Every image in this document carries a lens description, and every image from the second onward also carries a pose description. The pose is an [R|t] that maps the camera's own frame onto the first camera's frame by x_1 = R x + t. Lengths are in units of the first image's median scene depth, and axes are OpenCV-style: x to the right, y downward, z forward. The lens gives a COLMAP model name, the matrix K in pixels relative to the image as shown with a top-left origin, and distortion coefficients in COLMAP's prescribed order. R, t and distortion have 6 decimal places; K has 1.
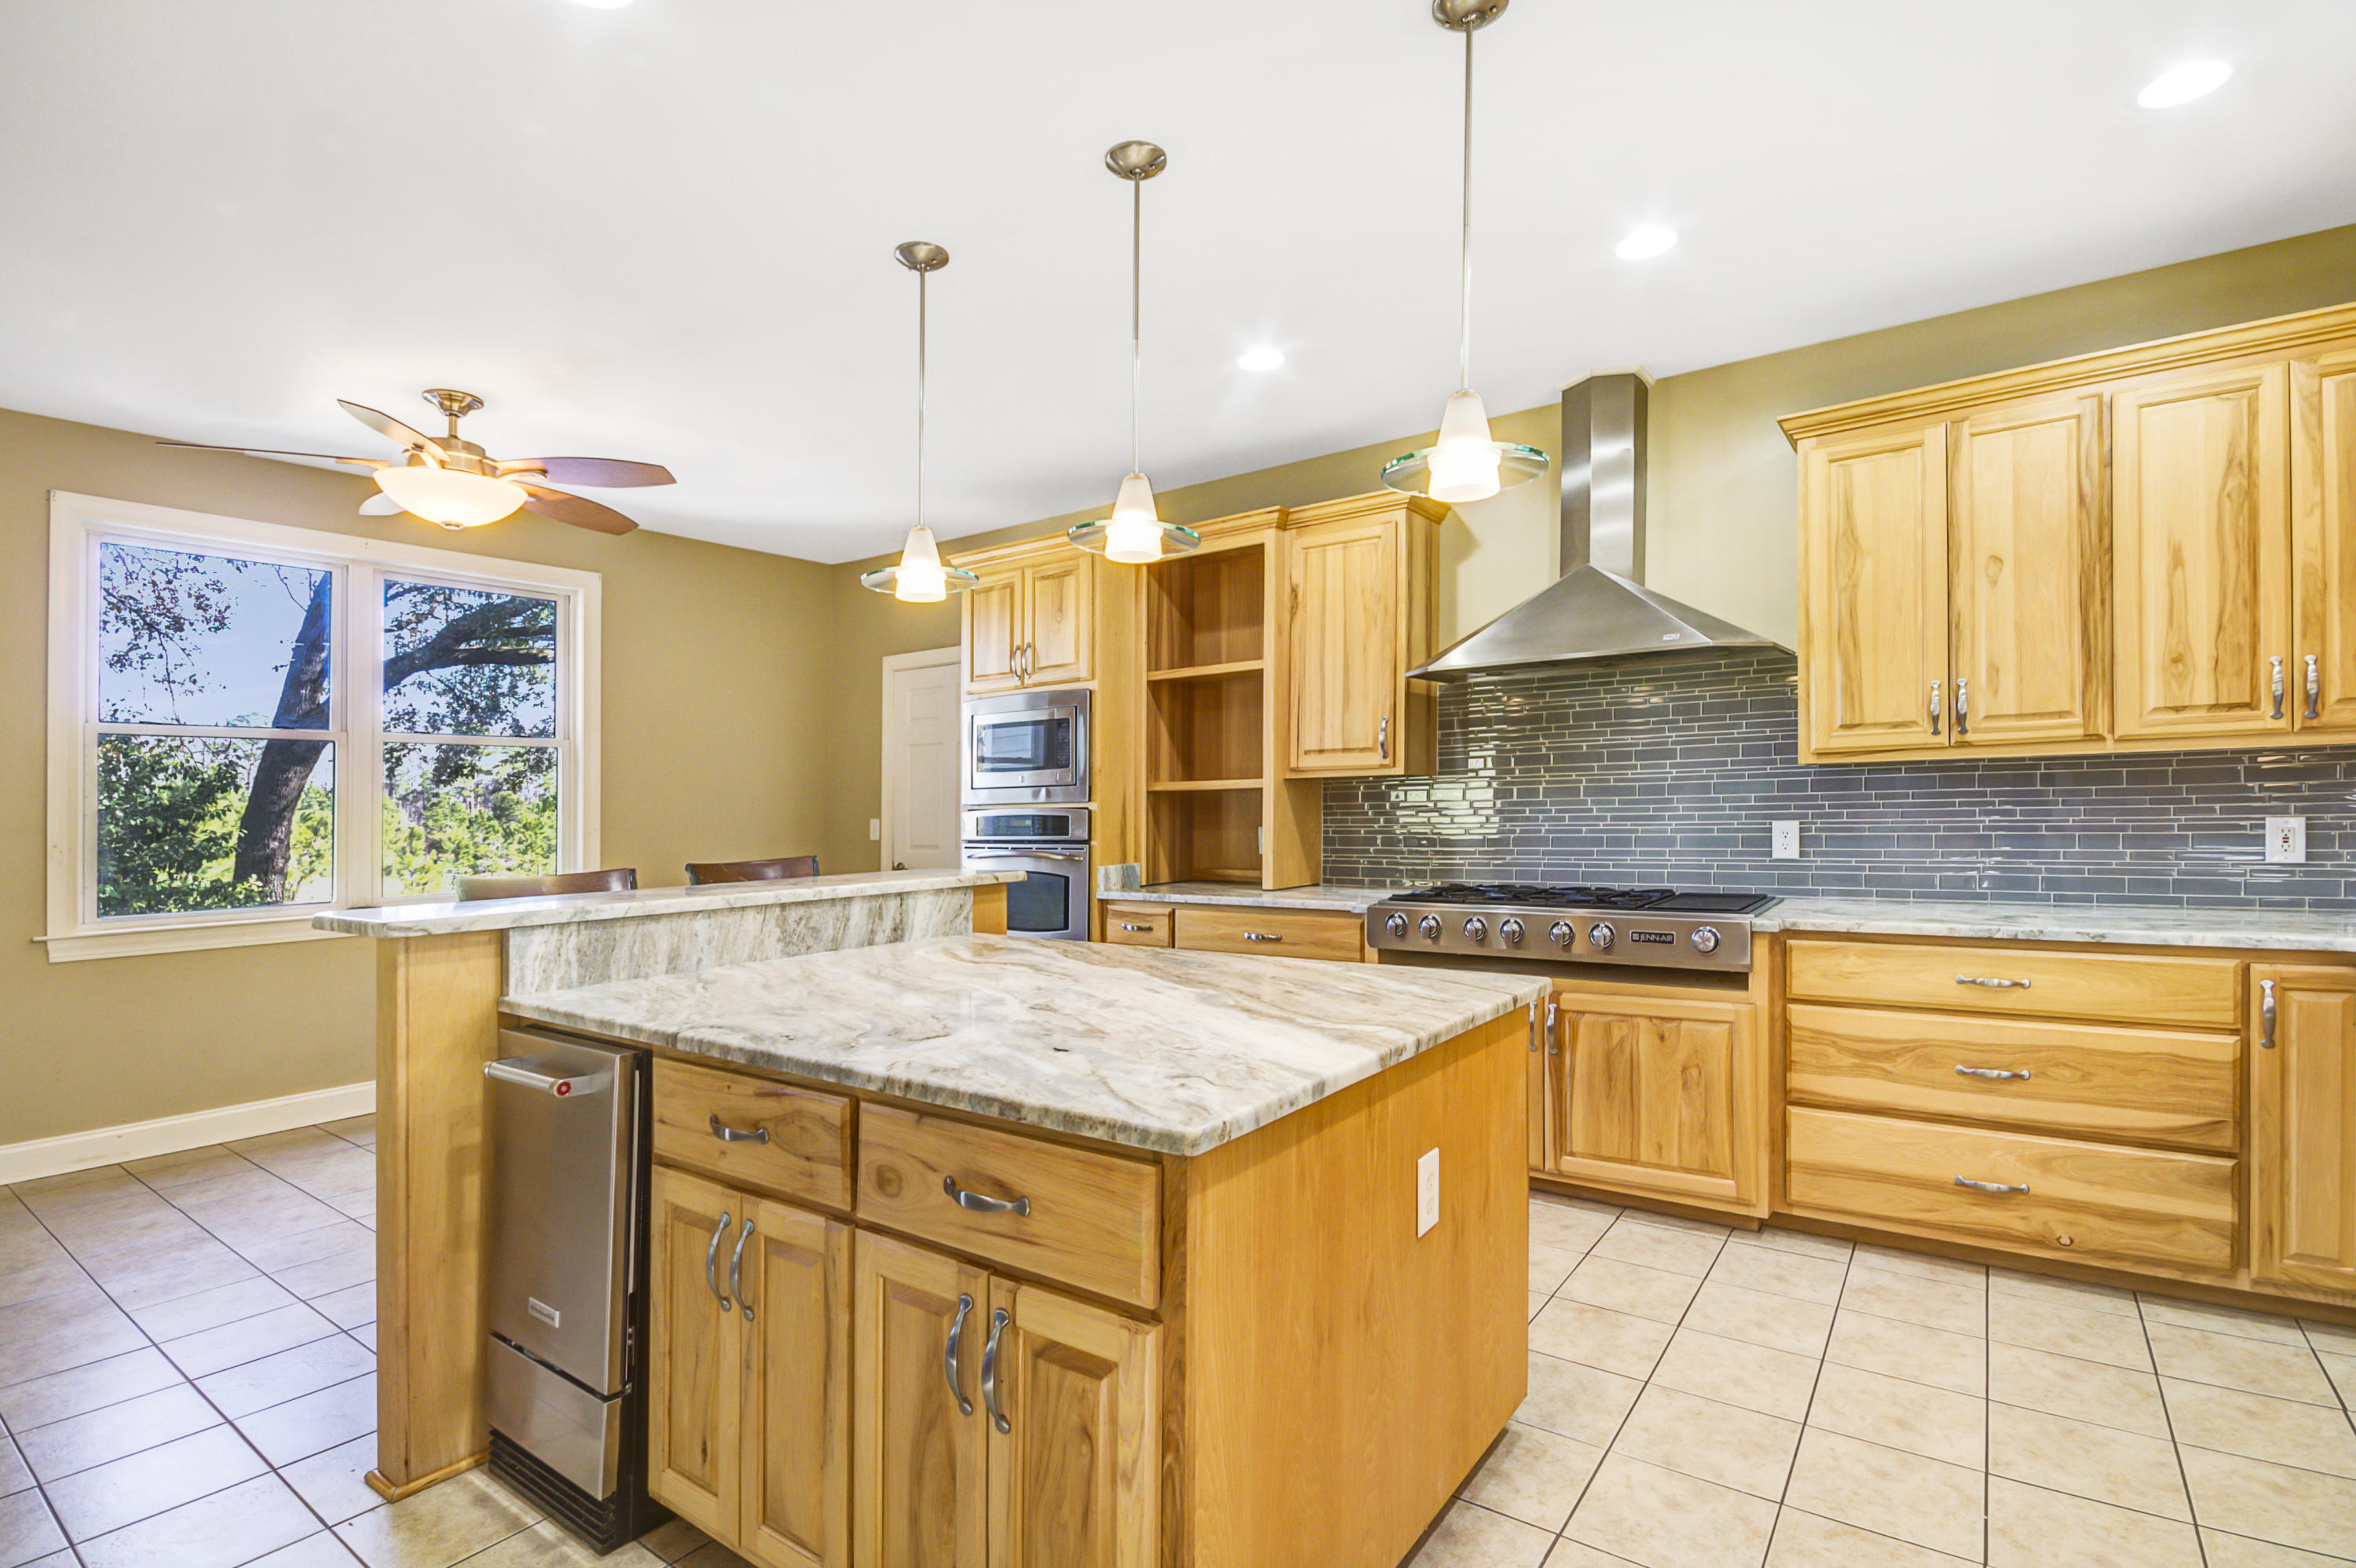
lens RADIAL K [[1107.0, 0, 1176.5], [0, 1107.0, 837.5], [0, 0, 1]] dist [-0.003785, -0.001533]
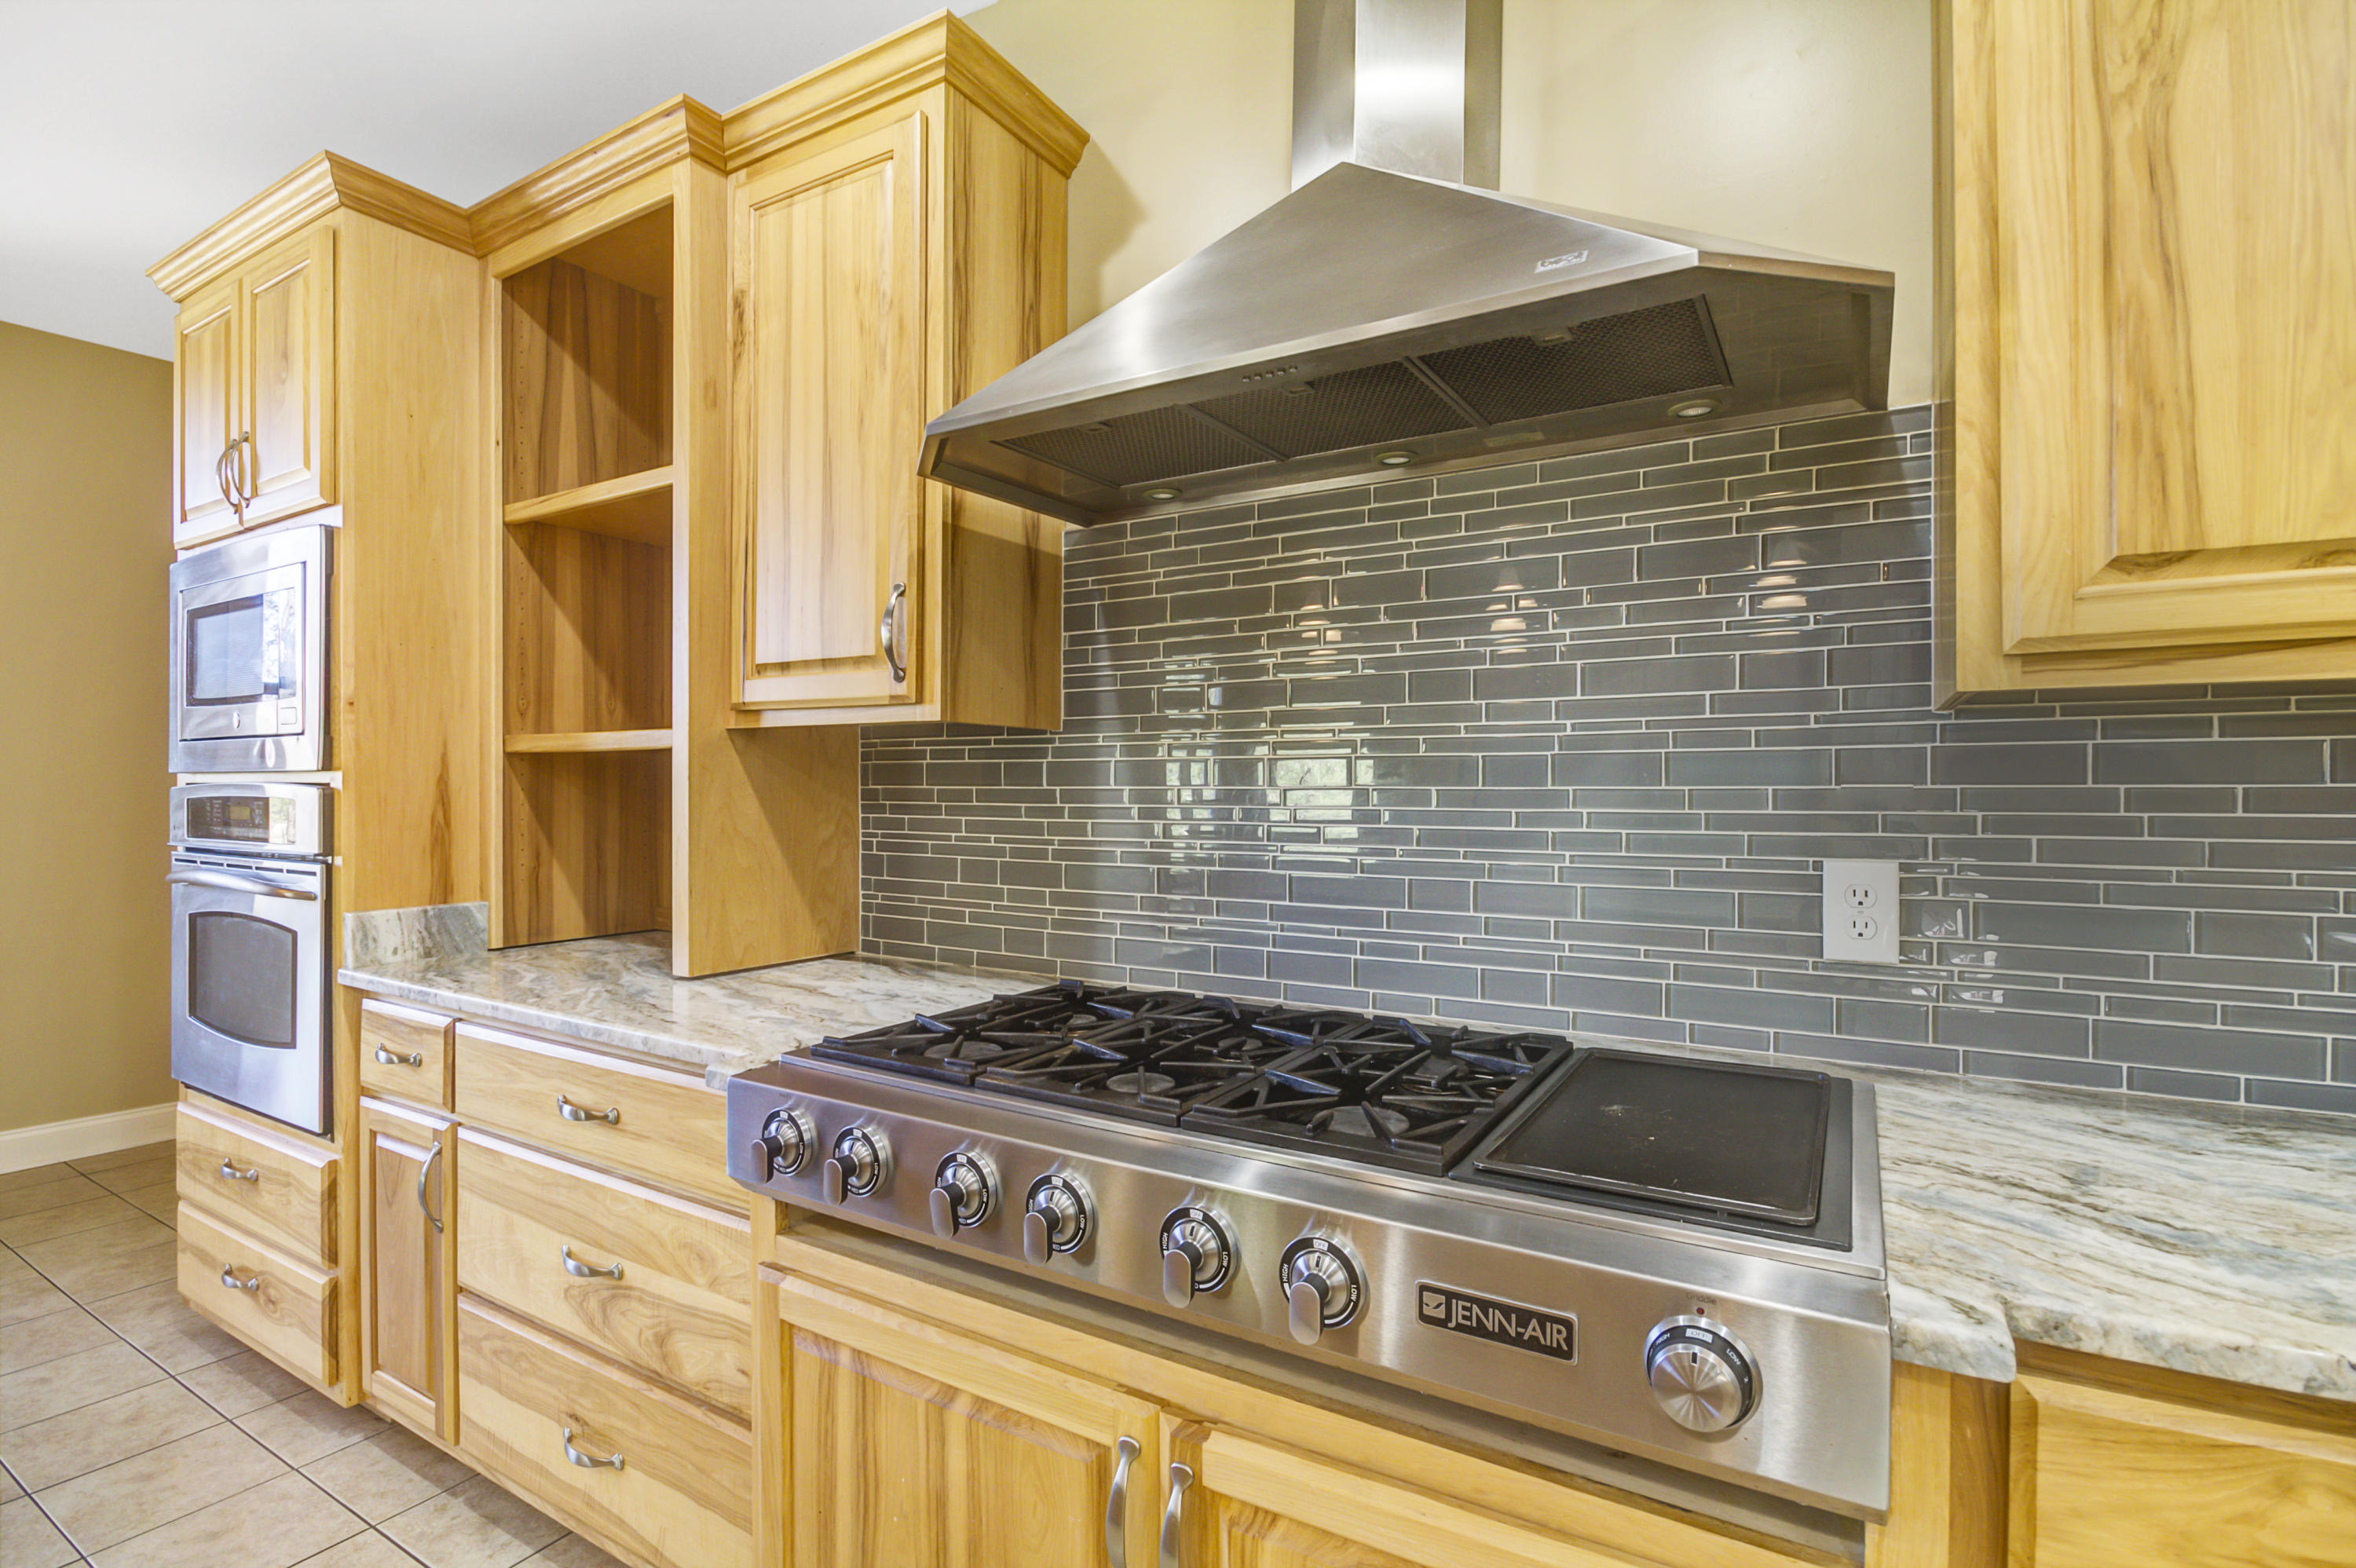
lens RADIAL K [[1107.0, 0, 1168.9], [0, 1107.0, 777.3], [0, 0, 1]] dist [-0.003785, -0.001533]
pose [[0.996781, 0.022269, 0.077020, 0.267499], [-0.019313, 0.999056, -0.038908, -0.021737], [-0.077813, 0.037295, 0.996270, 0.595463]]
